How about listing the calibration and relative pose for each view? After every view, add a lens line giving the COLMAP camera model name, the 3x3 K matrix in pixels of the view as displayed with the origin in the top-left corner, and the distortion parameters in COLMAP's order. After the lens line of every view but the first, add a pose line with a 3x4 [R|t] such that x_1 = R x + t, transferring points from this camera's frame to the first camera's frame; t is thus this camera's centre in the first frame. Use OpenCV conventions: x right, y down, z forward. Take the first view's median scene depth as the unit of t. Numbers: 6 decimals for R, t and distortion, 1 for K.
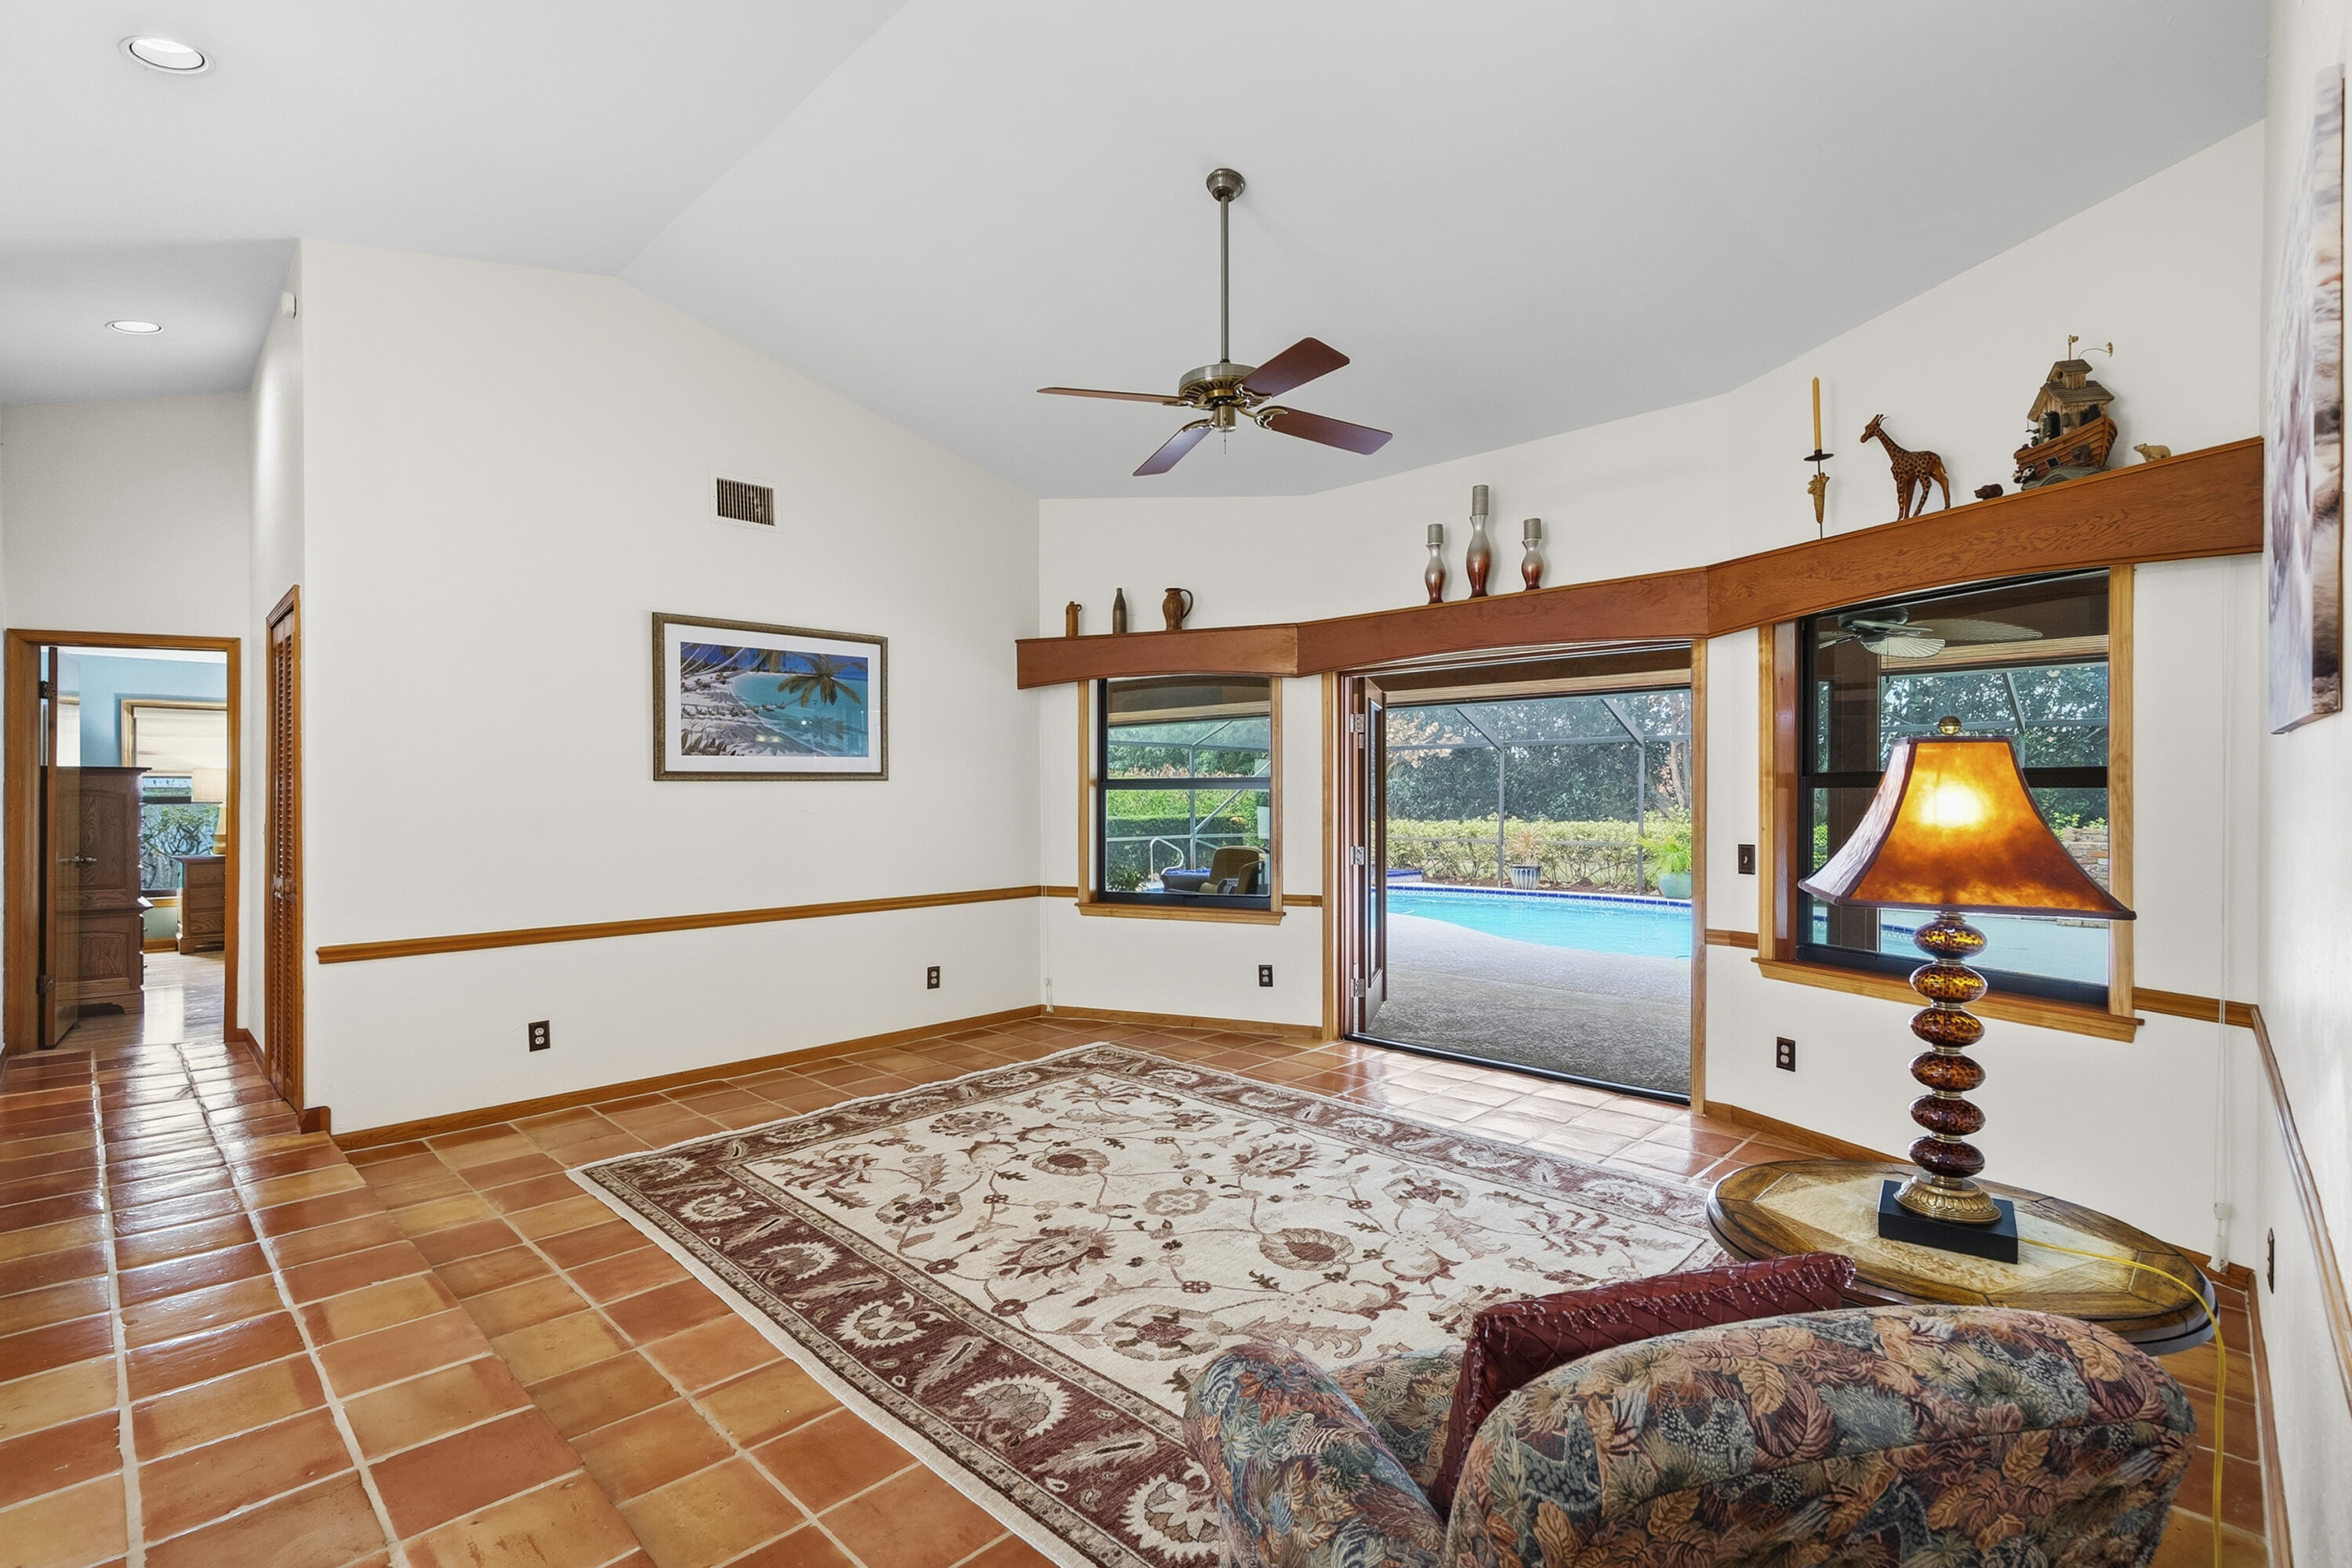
lens RADIAL K [[1069.7, 0, 1170.9], [0, 1069.7, 786.9], [0, 0, 1]] dist [-0.004950, 0.001316]
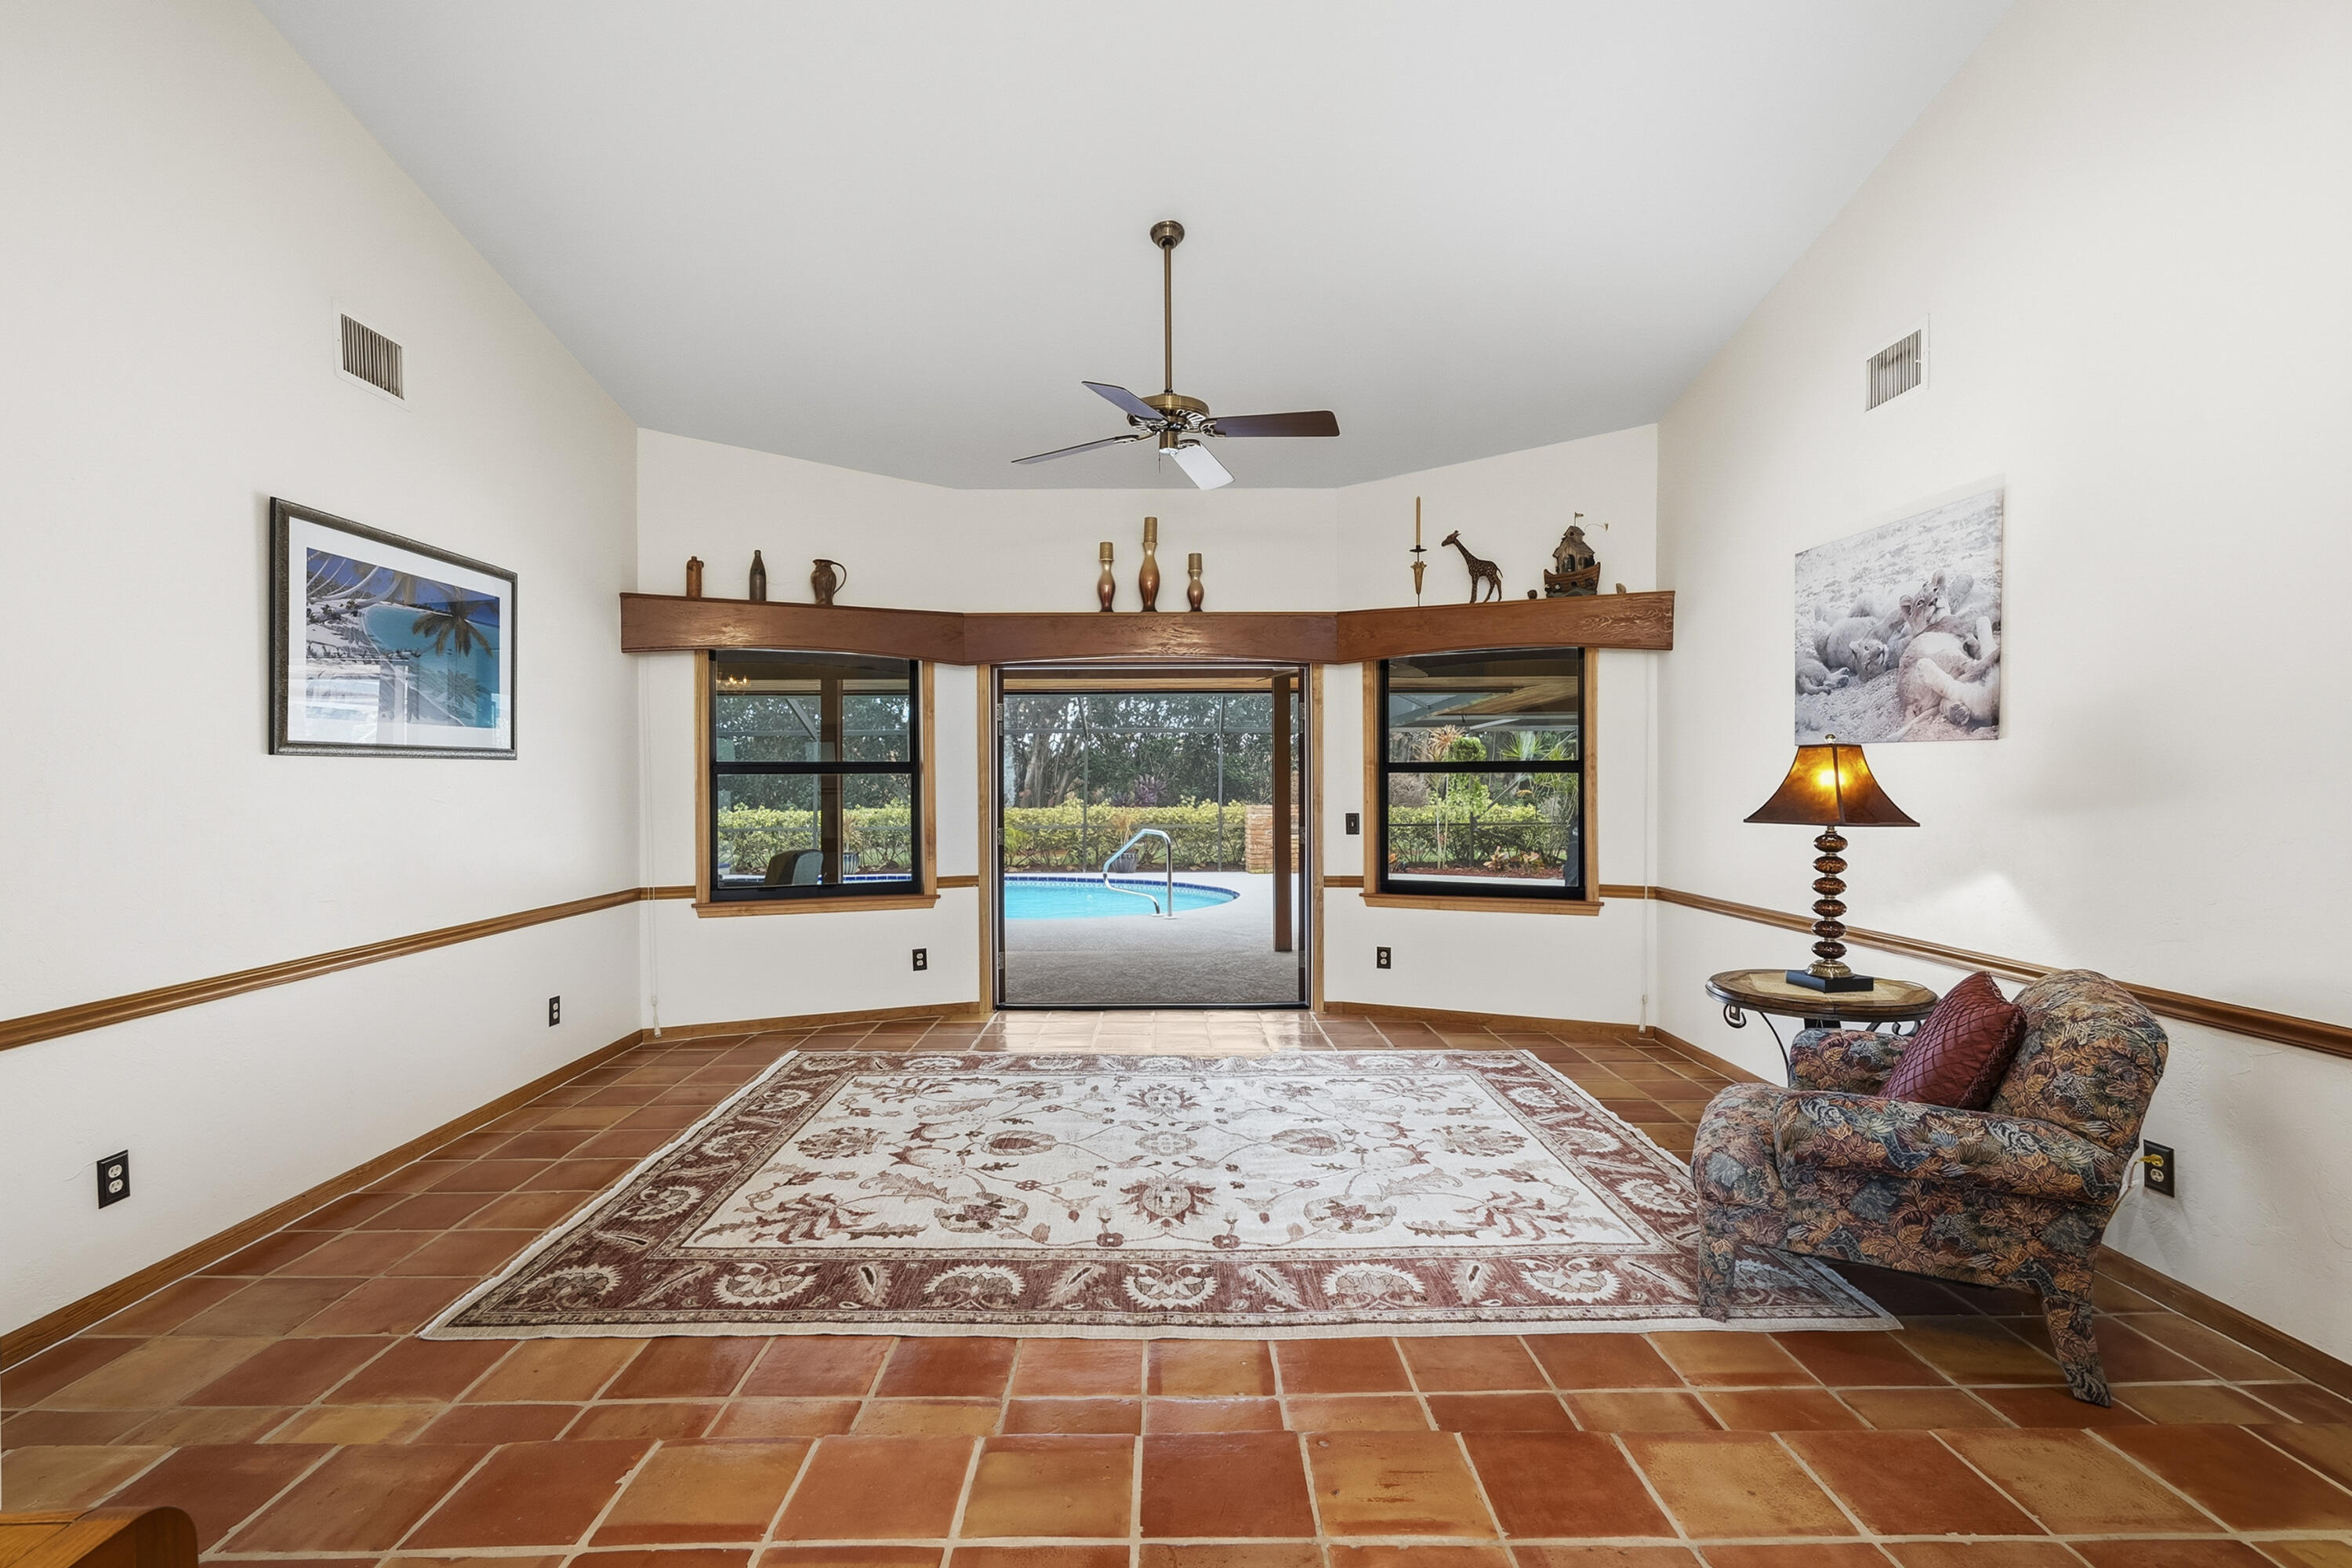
lens RADIAL K [[1068.3, 0, 1174.4], [0, 1068.3, 773.4], [0, 0, 1]] dist [-0.003151, 0.000675]
pose [[0.710772, 0.005010, 0.703405, -0.643768], [-0.002760, 0.999987, -0.004334, 0.007996], [-0.703417, 0.001139, 0.710776, 0.172437]]
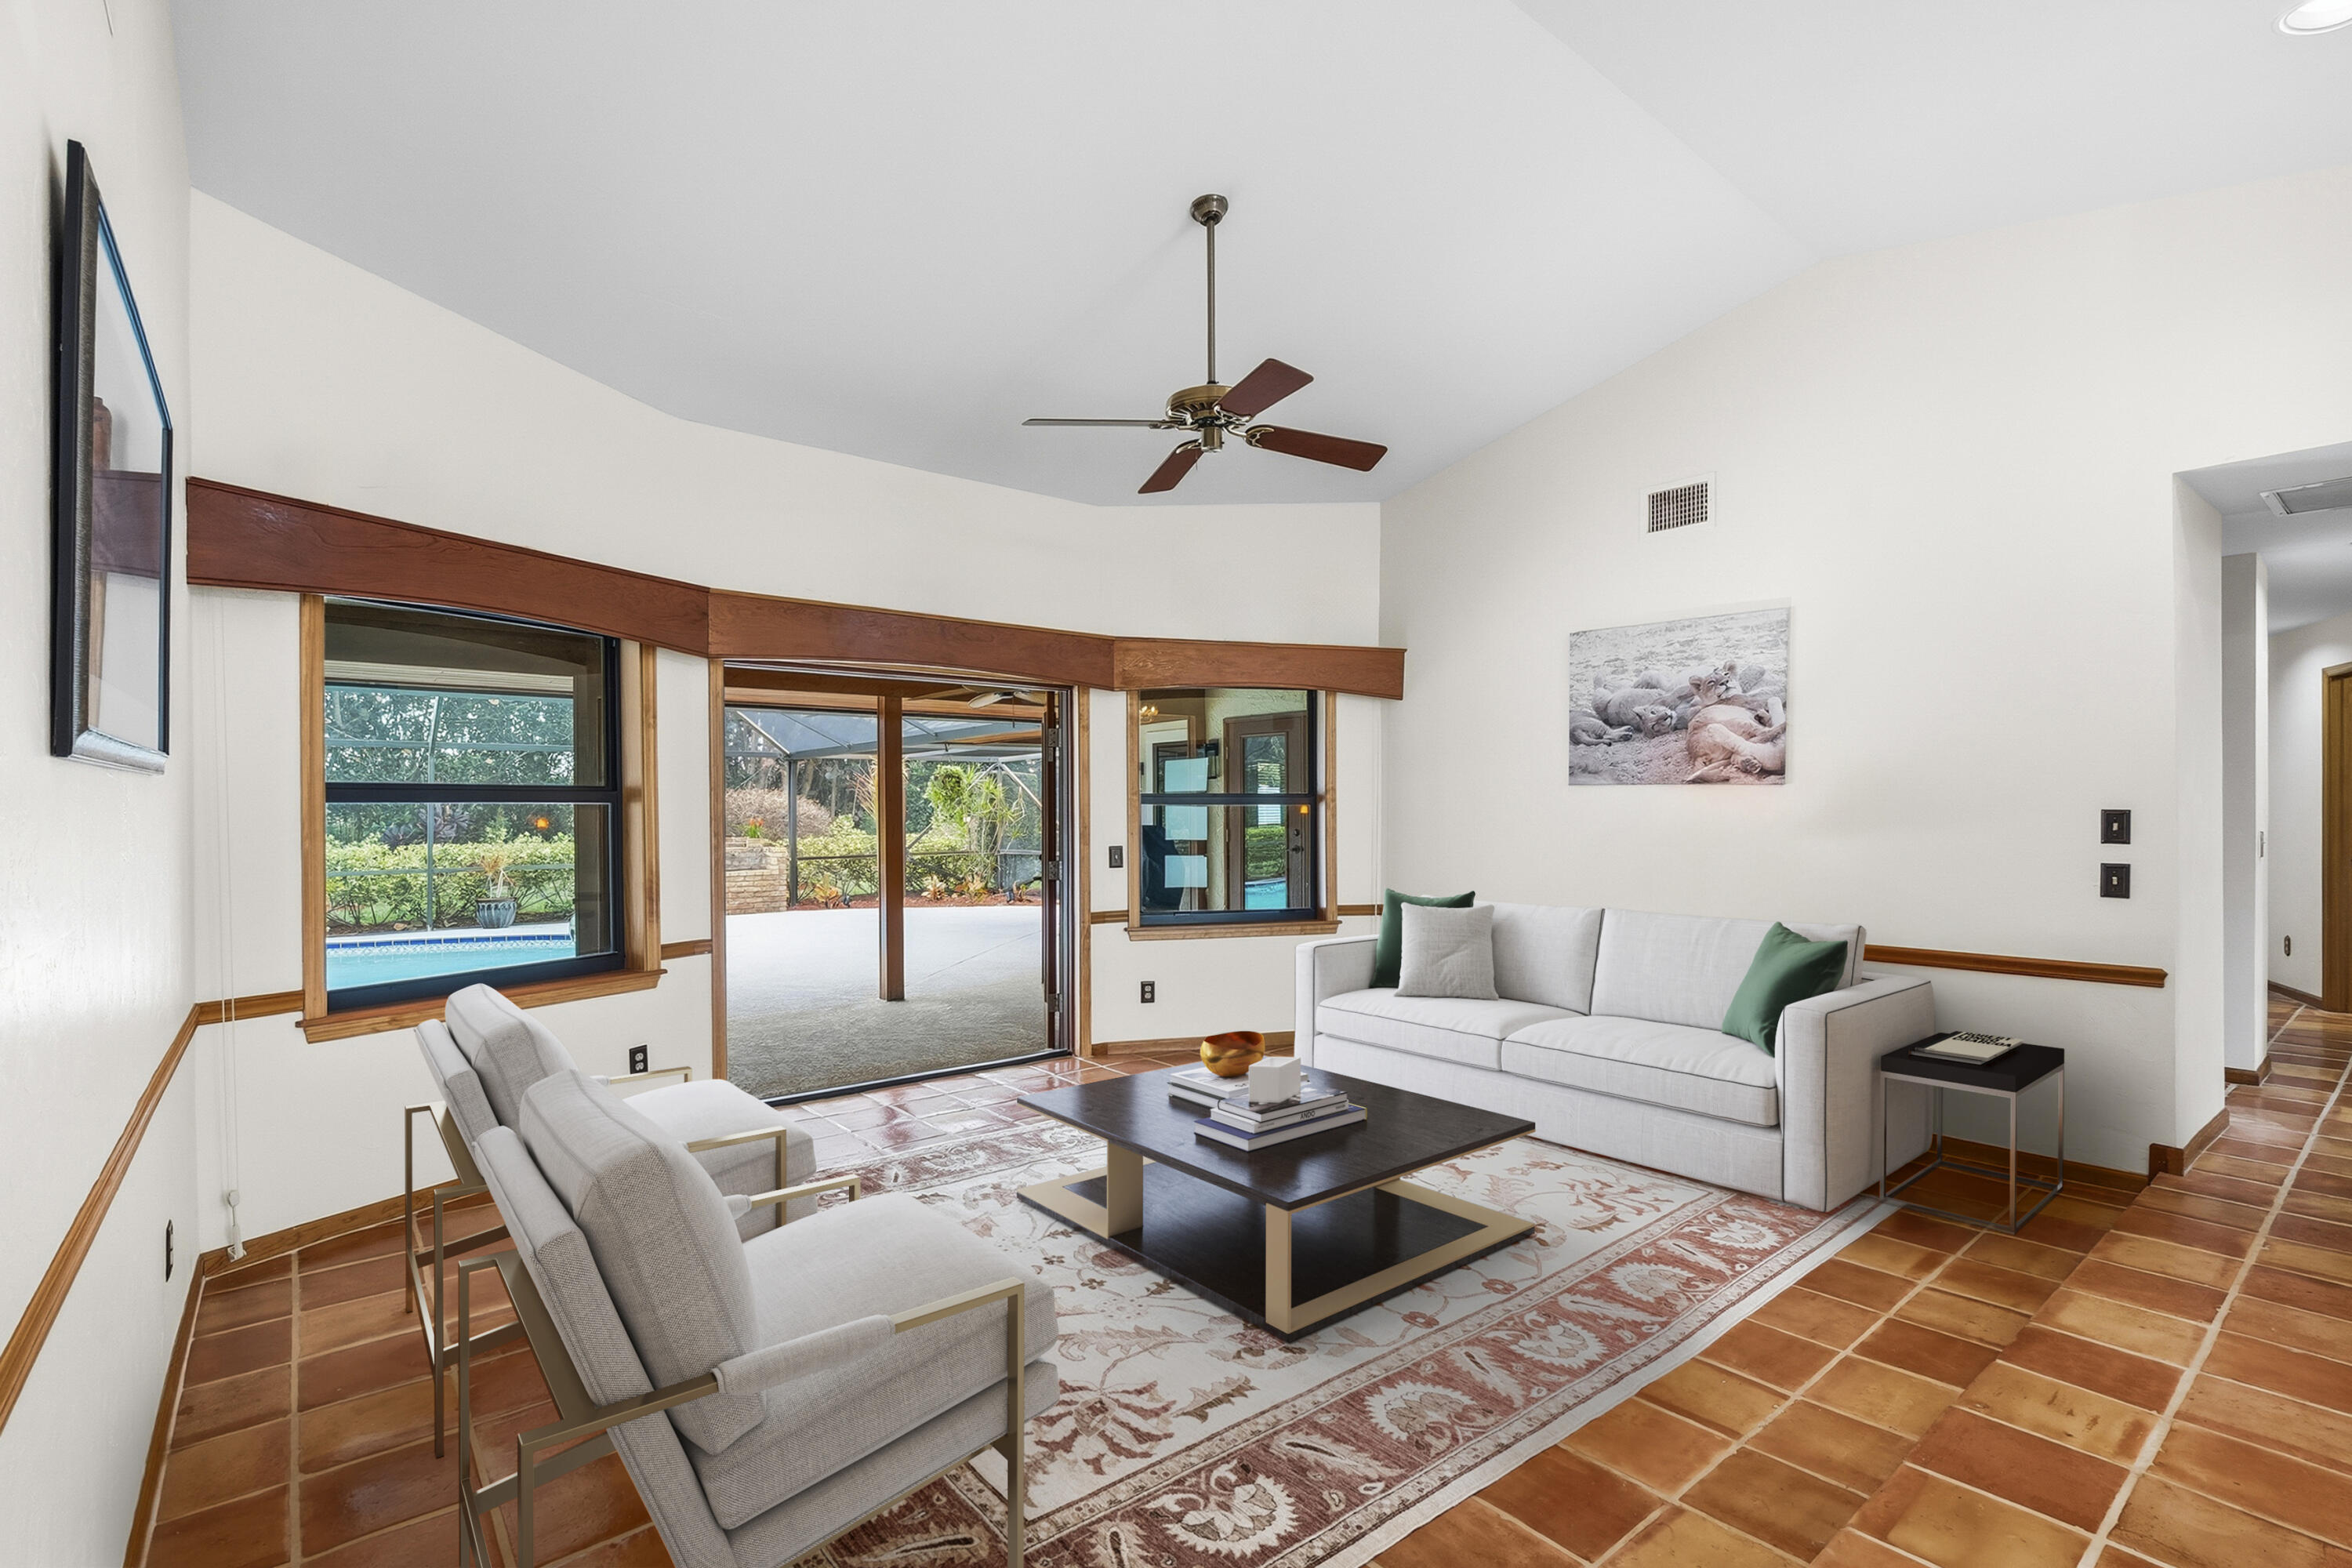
lens RADIAL K [[1074.5, 0, 1169.3], [0, 1074.5, 800.5], [0, 0, 1]] dist [-0.003013, 0.000930]
pose [[0.117300, 0.008453, 0.993061, -0.846091], [-0.004663, 0.999957, -0.007961, 0.006495], [-0.993086, -0.003697, 0.117335, 0.805764]]
